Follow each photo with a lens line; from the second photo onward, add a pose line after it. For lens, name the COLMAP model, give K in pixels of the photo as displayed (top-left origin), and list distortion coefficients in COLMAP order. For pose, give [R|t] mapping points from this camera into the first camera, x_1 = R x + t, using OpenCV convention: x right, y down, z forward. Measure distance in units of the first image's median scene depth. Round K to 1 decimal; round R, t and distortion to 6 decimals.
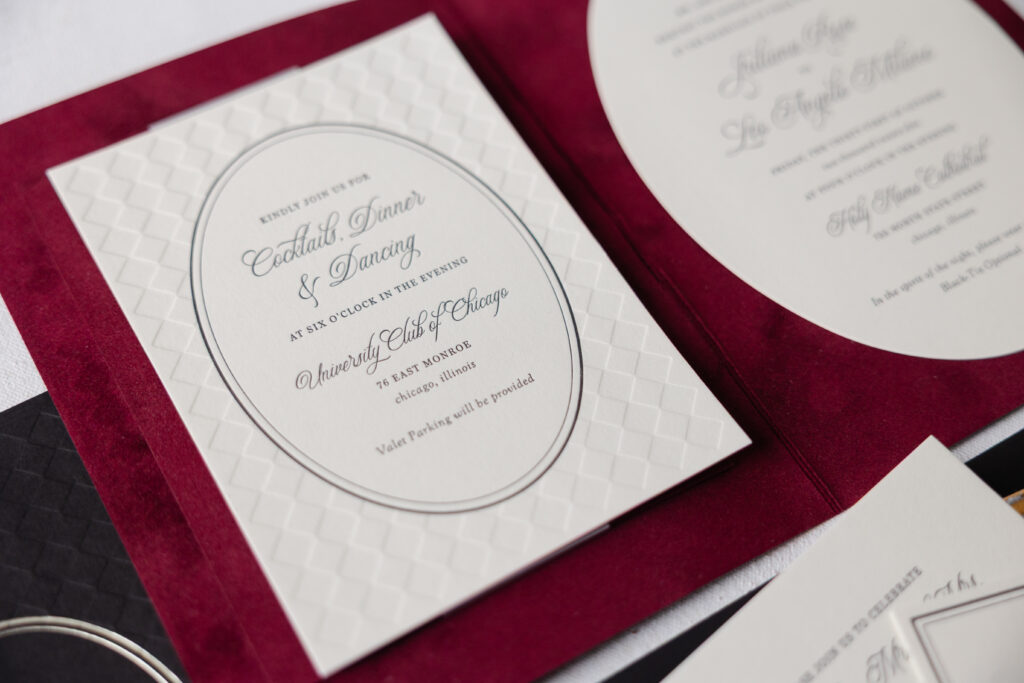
lens RADIAL K [[1344.6, 0, 512.0], [0, 1344.6, 341.5], [0, 0, 1]] dist [0.026876, 0.029399]
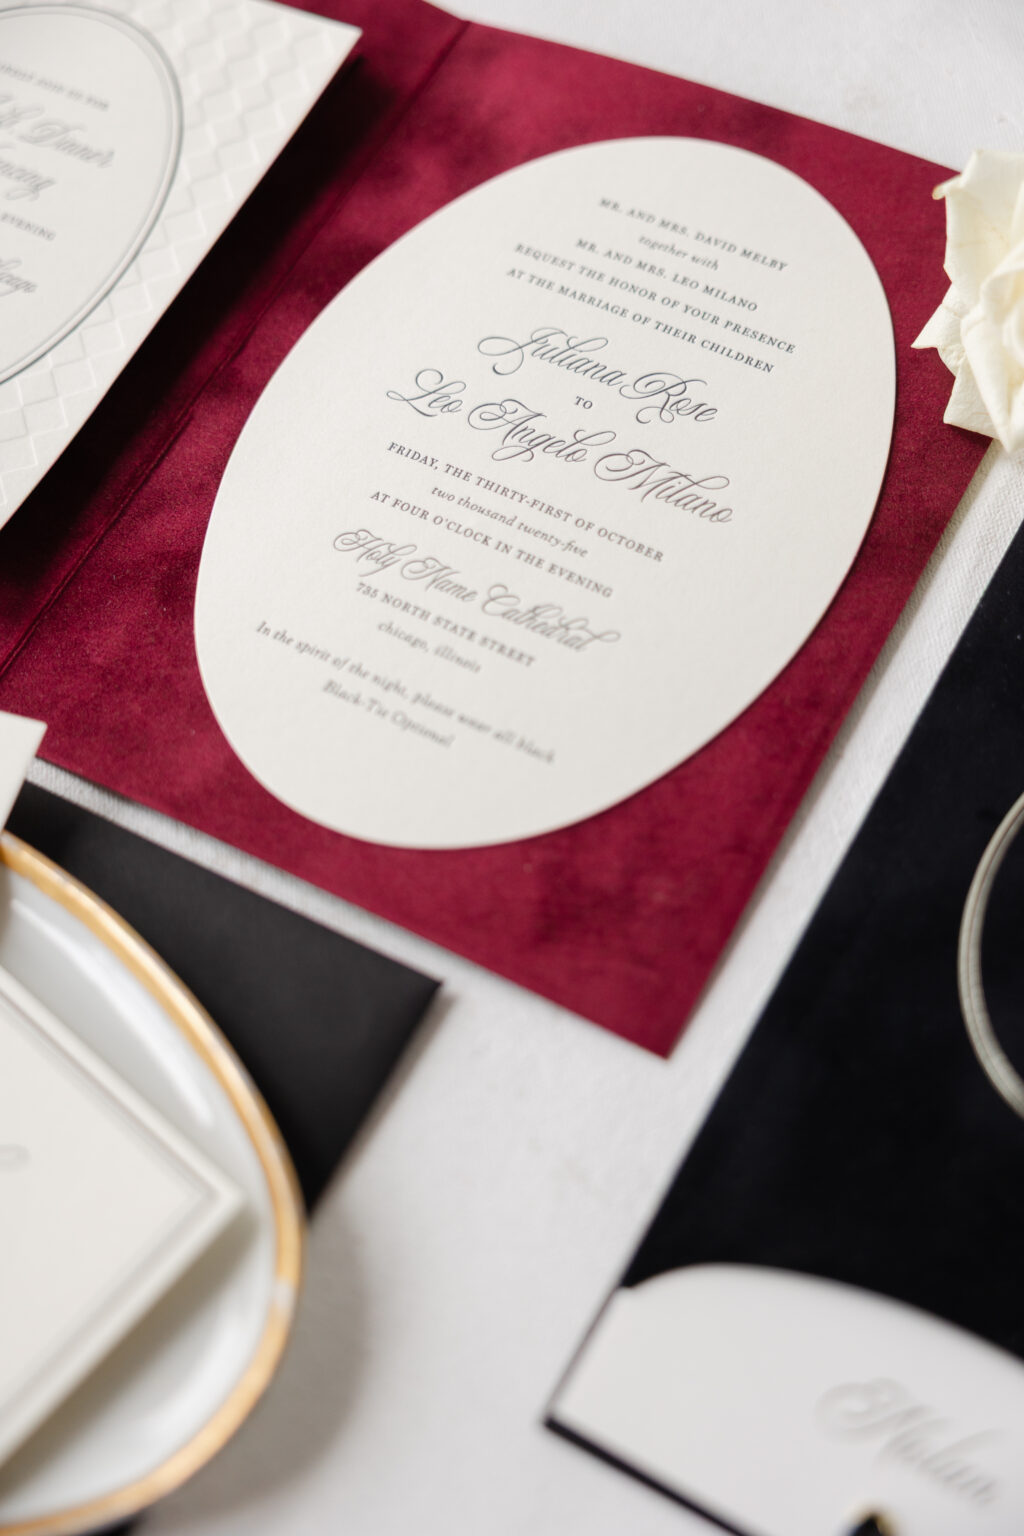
lens RADIAL K [[2016.9, 0, 512.0], [0, 2016.9, 768.0], [0, 0, 1]] dist [0.026876, 0.029399]
pose [[0.498754, 0.725354, -0.474454, 0.882477], [-0.682247, 0.666169, 0.301261, -0.388481], [0.534587, 0.173440, 0.827125, 0.167075]]
